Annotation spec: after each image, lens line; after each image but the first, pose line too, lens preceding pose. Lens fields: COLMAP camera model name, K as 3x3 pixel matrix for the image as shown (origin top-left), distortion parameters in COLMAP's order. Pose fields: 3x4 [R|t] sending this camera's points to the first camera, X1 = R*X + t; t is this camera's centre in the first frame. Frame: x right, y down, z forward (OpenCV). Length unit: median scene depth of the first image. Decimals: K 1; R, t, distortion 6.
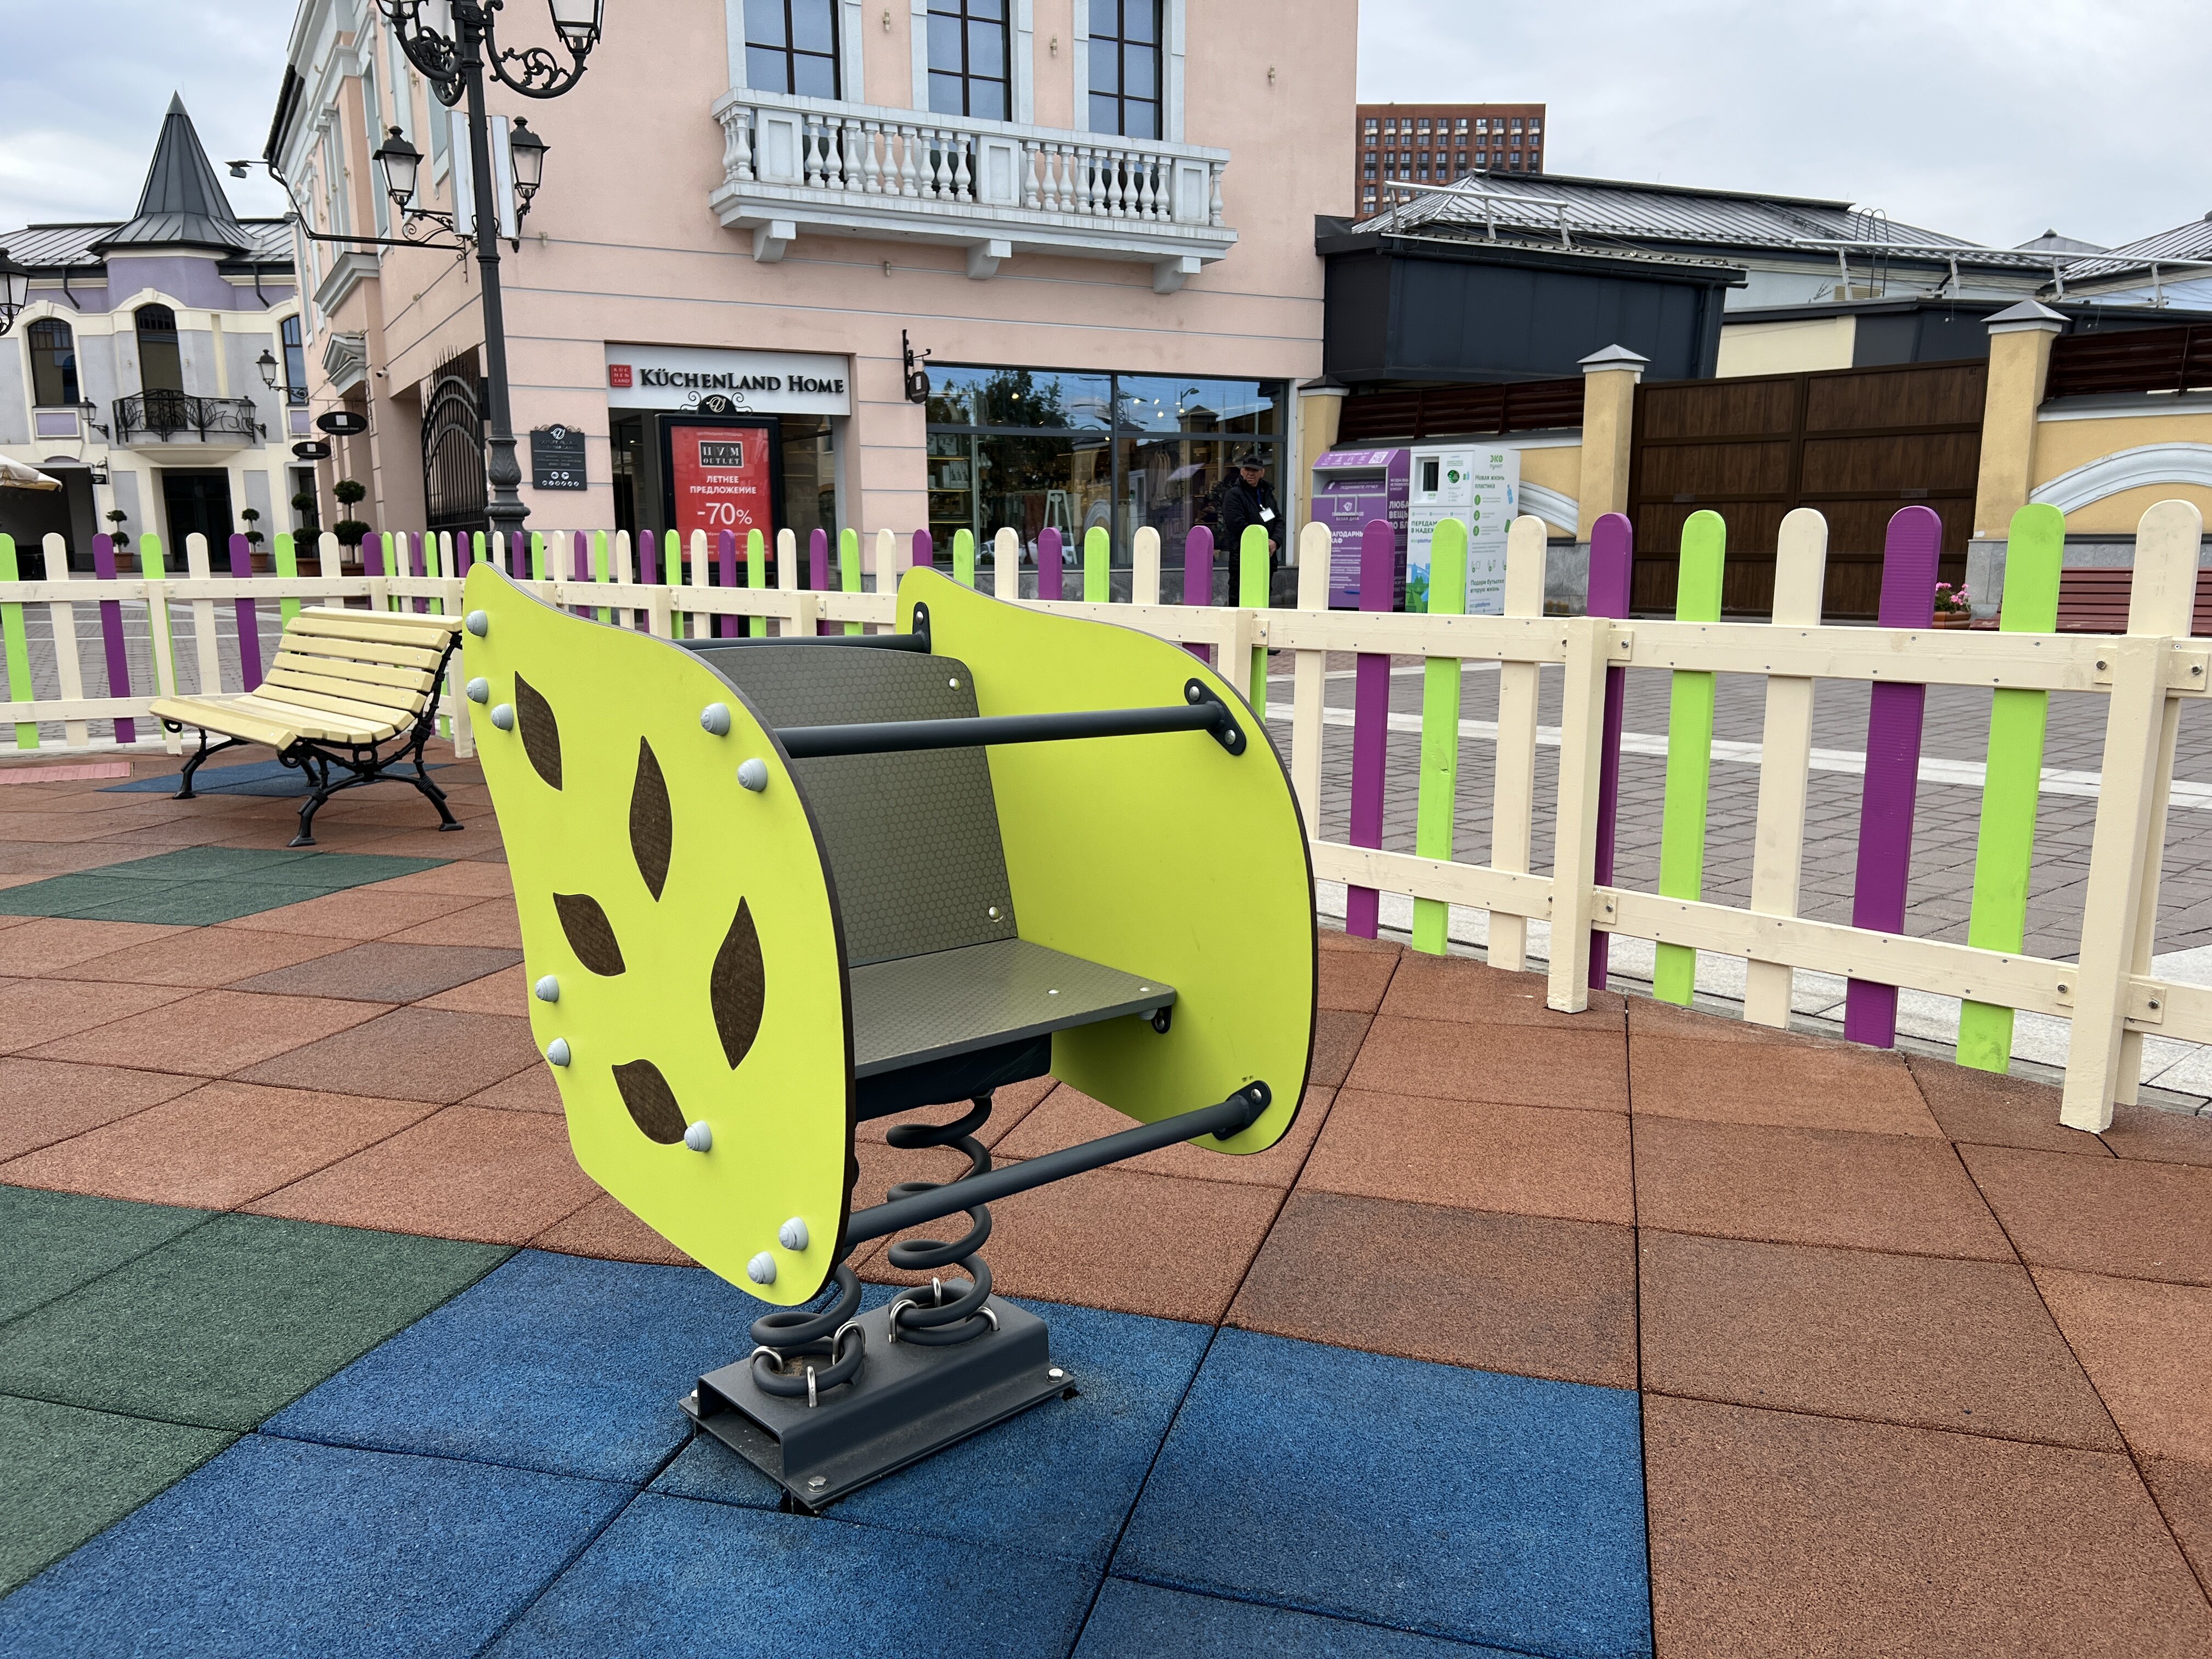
lens RADIAL K [[1688.4, 0, 1105.9], [0, 1688.4, 844.3], [0, 0, 1]] dist [0.038954, -0.050002]
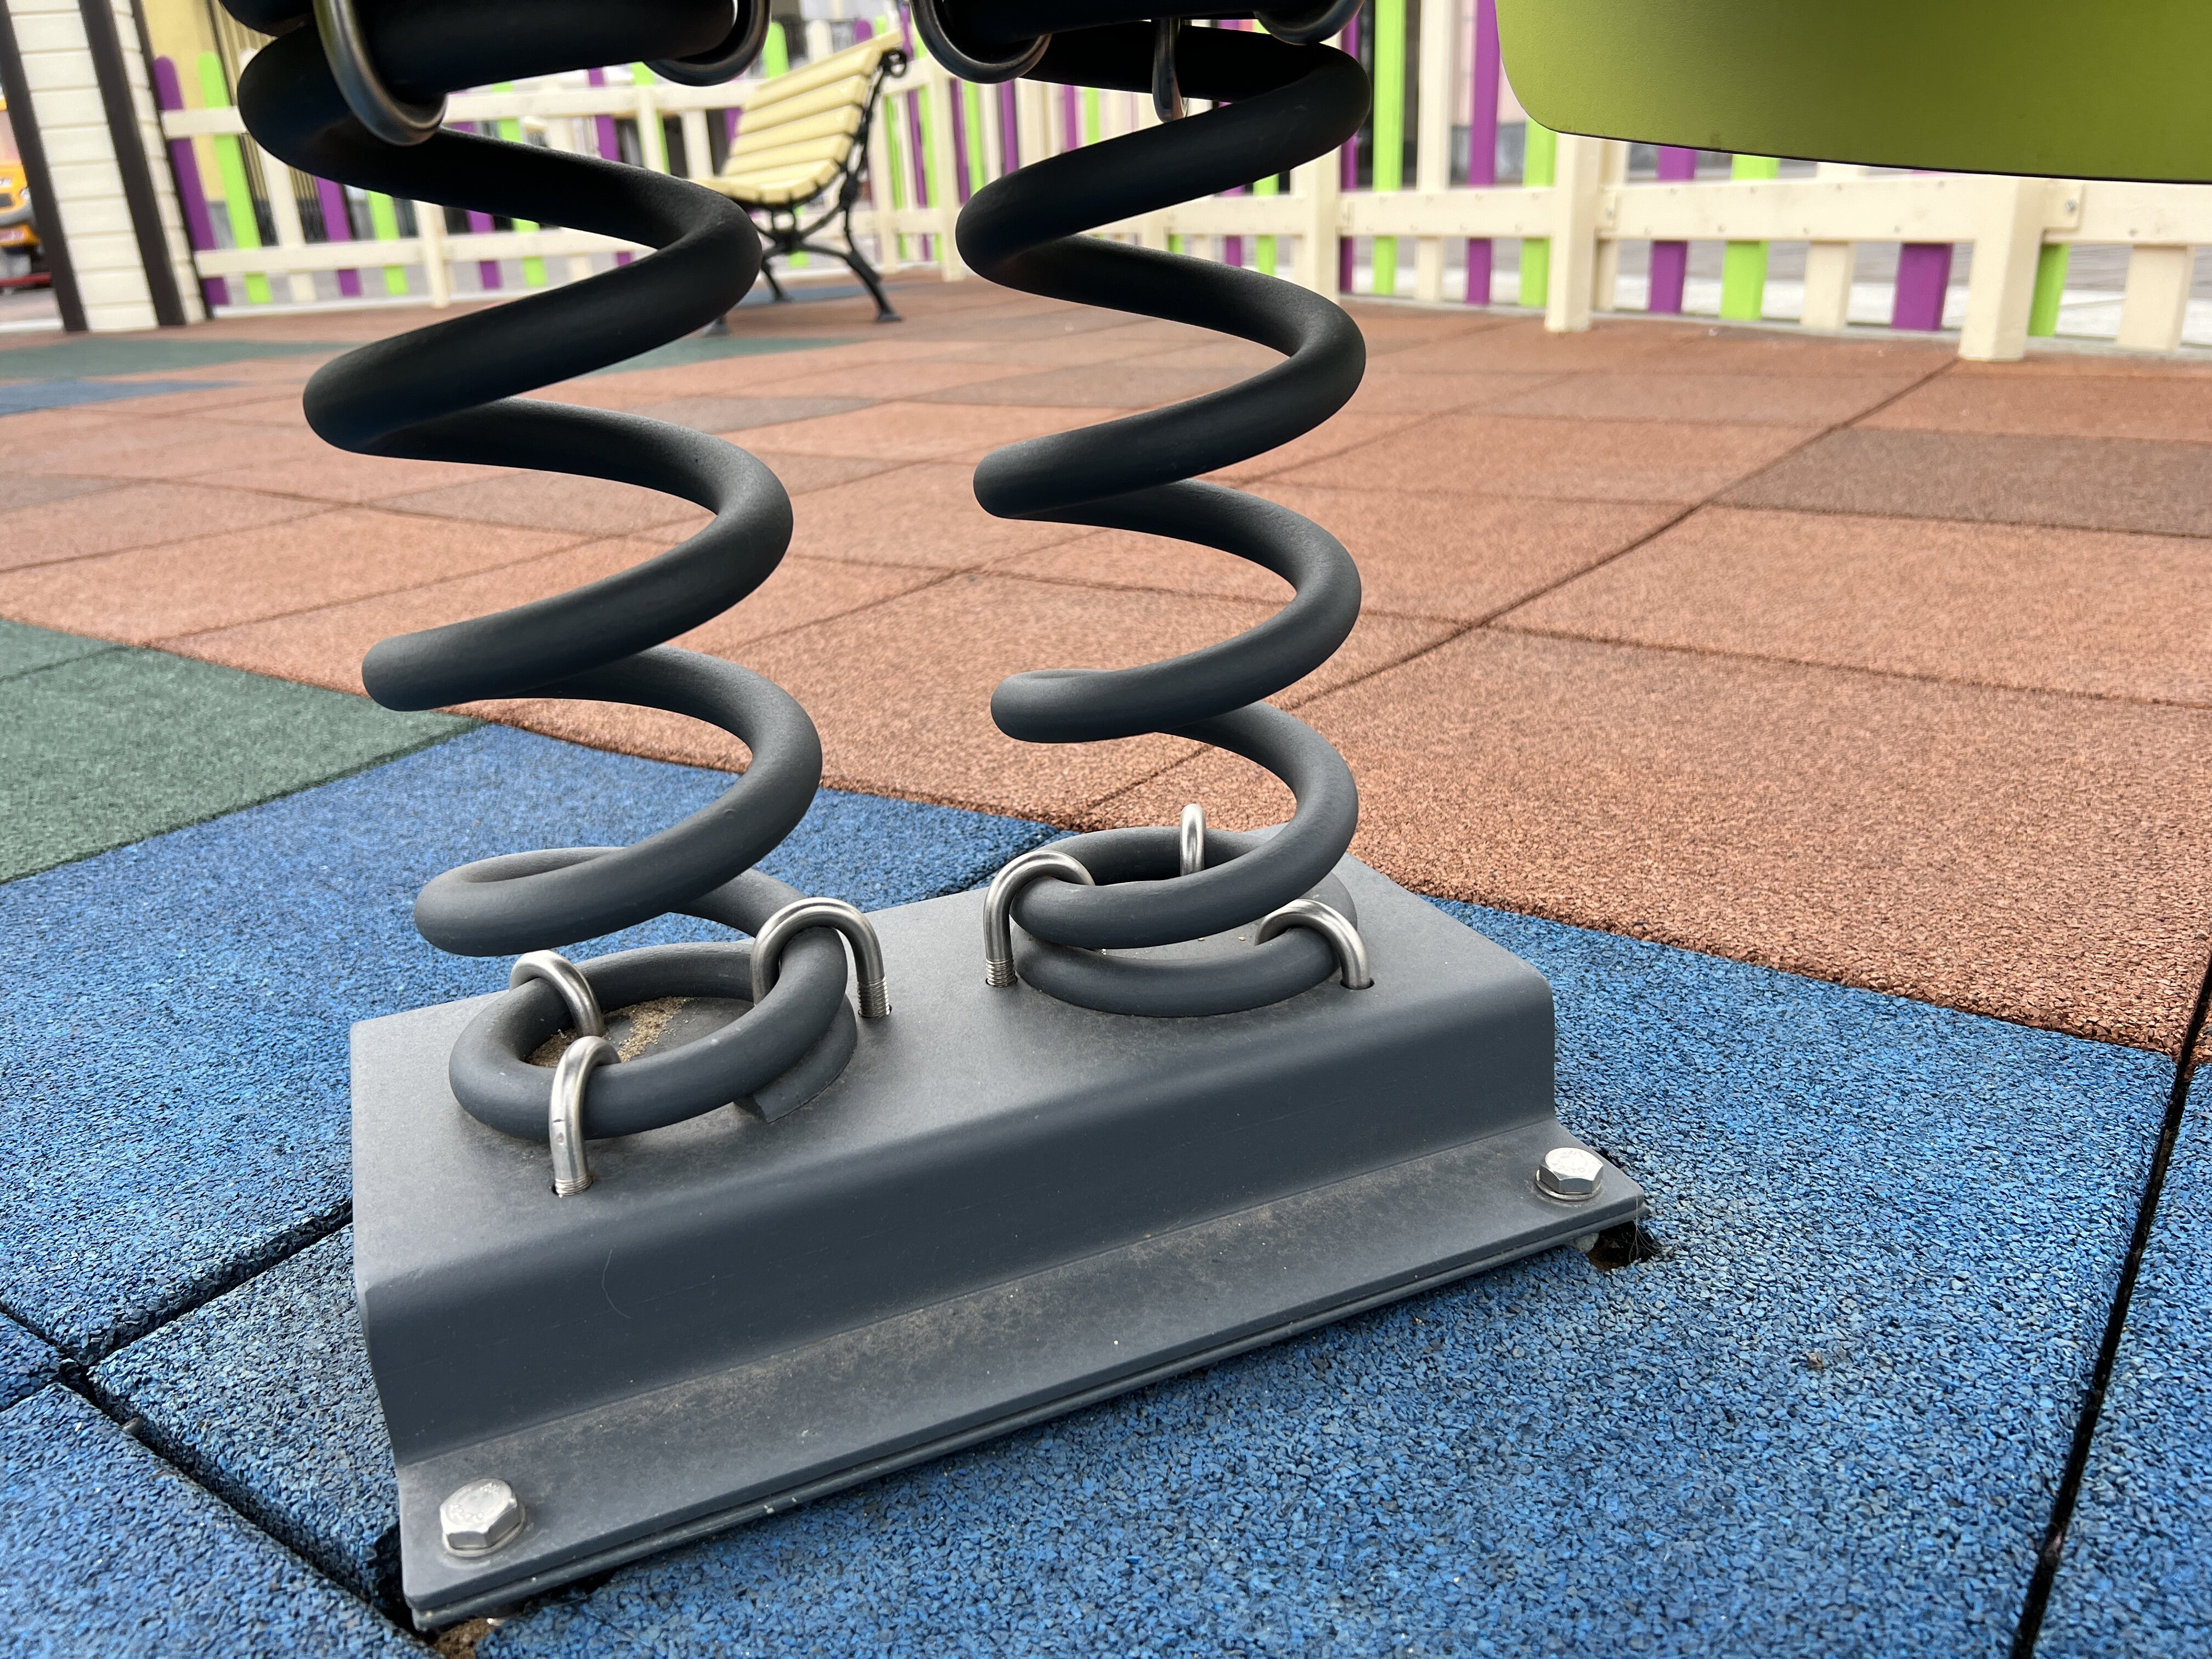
lens RADIAL K [[1688.4, 0, 1119.3], [0, 1688.4, 833.2], [0, 0, 1]] dist [0.038954, -0.050002]
pose [[0.942958, 0.078523, -0.323520, -0.014570], [-0.015309, 0.980985, 0.193481, 0.209664], [0.332561, -0.177492, 0.926229, 0.735285]]
